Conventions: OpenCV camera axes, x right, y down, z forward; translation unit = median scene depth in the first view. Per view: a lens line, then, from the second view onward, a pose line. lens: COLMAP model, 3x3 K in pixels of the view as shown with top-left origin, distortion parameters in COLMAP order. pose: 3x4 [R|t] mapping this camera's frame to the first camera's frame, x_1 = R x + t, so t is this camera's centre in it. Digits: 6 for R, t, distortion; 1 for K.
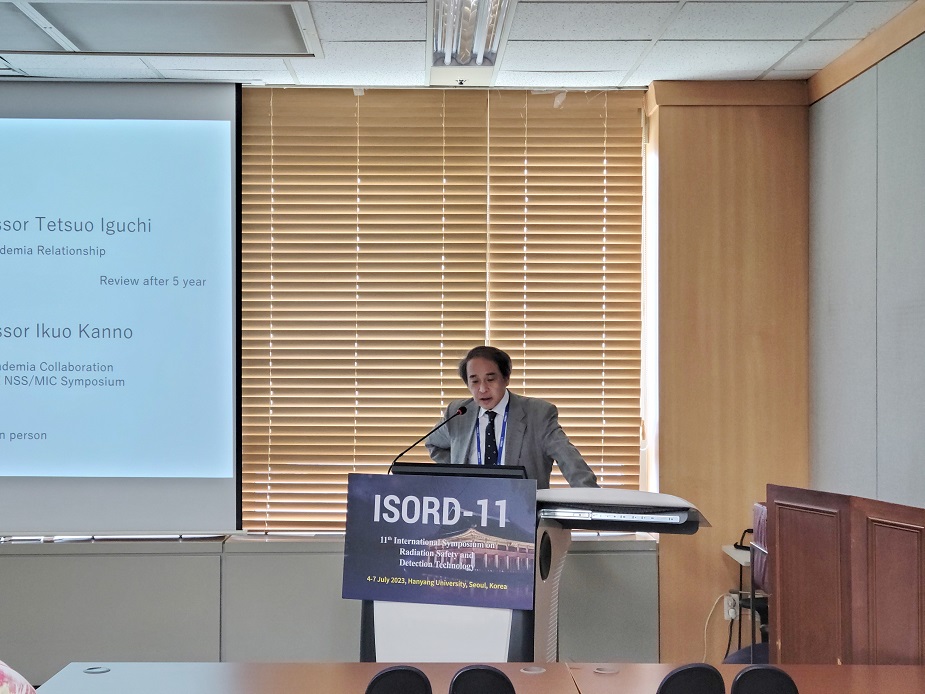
lens RADIAL K [[1435.7, 0, 465.4], [0, 1435.7, 351.2], [0, 0, 1]] dist [0.070504, 0.003327]
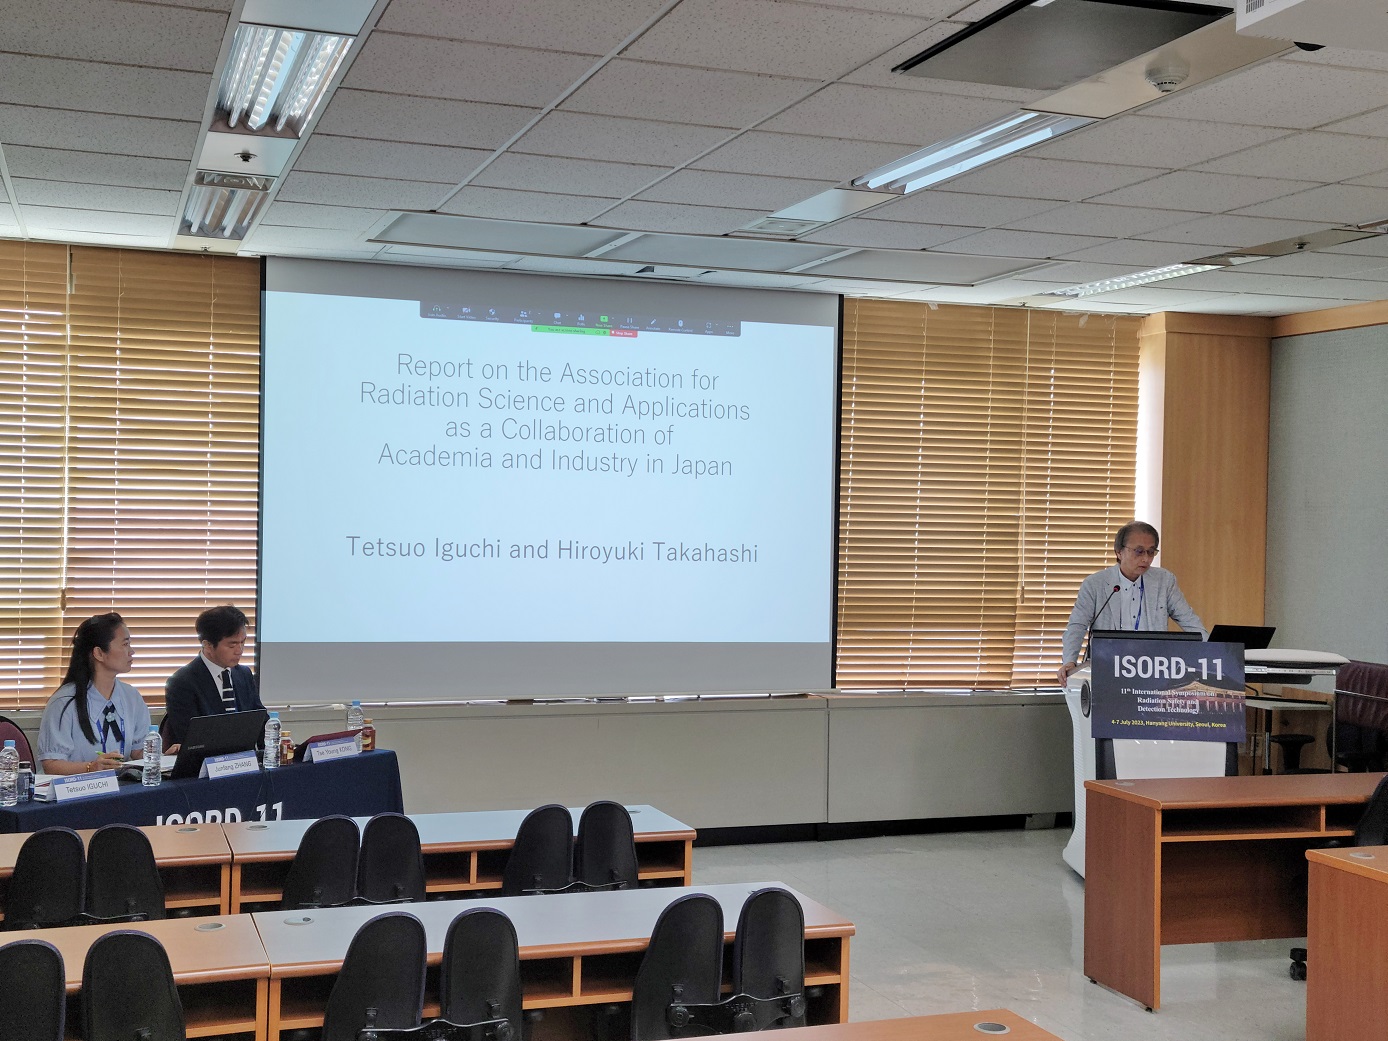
lens RADIAL K [[1688.6, 0, 694.0], [0, 1688.6, 520.5], [0, 0, 1]] dist [0.070359, -0.034190]
pose [[0.952829, 0.015571, 0.303107, -0.658347], [-0.020618, 0.999697, 0.013459, -0.023454], [-0.302806, -0.019074, 0.952861, -0.230764]]
